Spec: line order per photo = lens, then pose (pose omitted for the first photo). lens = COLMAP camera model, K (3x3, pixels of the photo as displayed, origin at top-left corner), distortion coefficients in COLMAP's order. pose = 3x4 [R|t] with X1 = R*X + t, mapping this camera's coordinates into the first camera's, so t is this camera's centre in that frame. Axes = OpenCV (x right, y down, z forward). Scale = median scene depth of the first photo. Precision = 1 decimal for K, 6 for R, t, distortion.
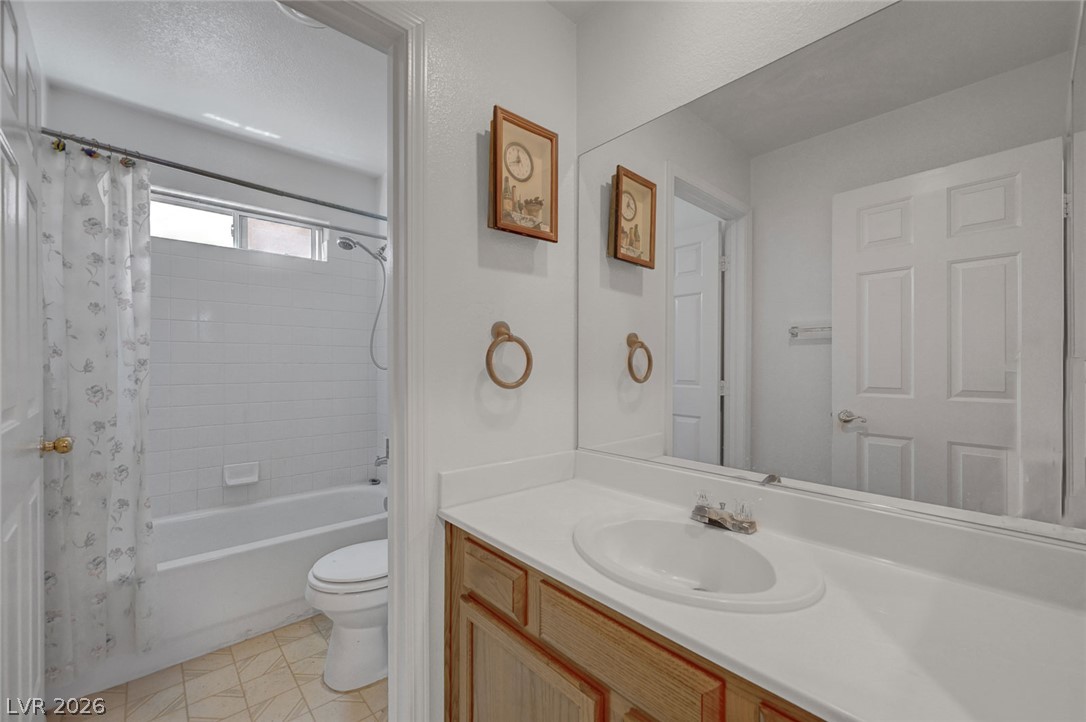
lens RADIAL K [[438.0, 0, 539.7], [0, 438.0, 360.8], [0, 0, 1]] dist [-0.001426, 0.000843]
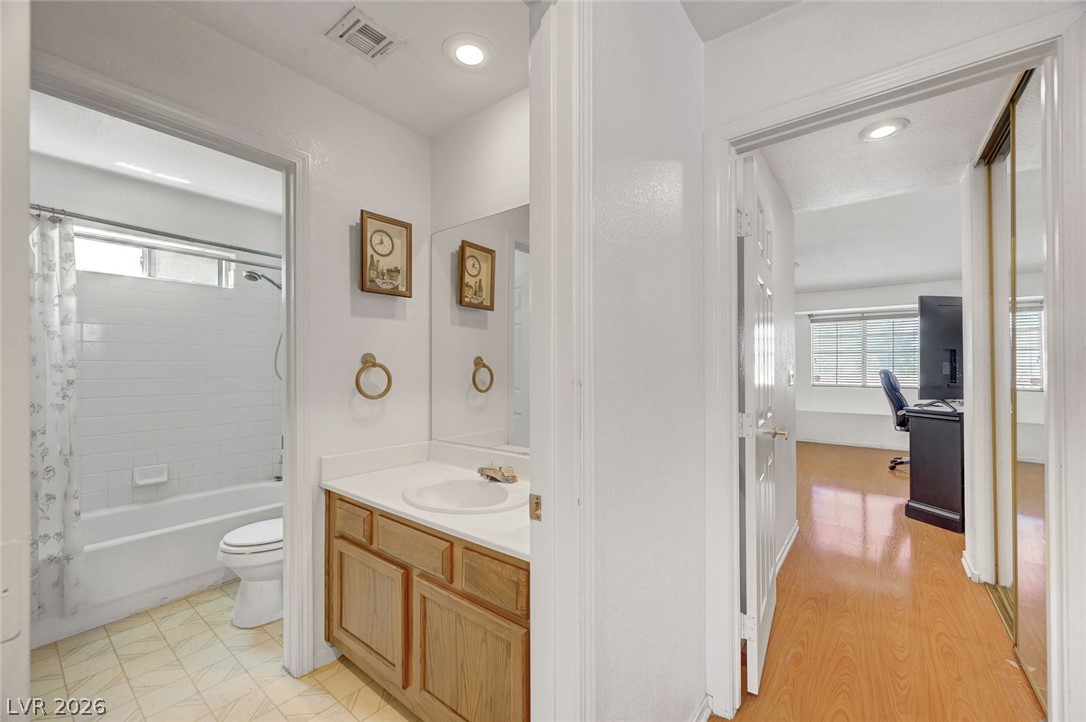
lens RADIAL K [[438.0, 0, 547.3], [0, 438.0, 361.8], [0, 0, 1]] dist [-0.001426, 0.000843]
pose [[0.984558, -0.001746, 0.175052, 0.209354], [0.002473, 0.999989, -0.003935, -0.046387], [-0.175043, 0.004308, 0.984551, -0.464874]]
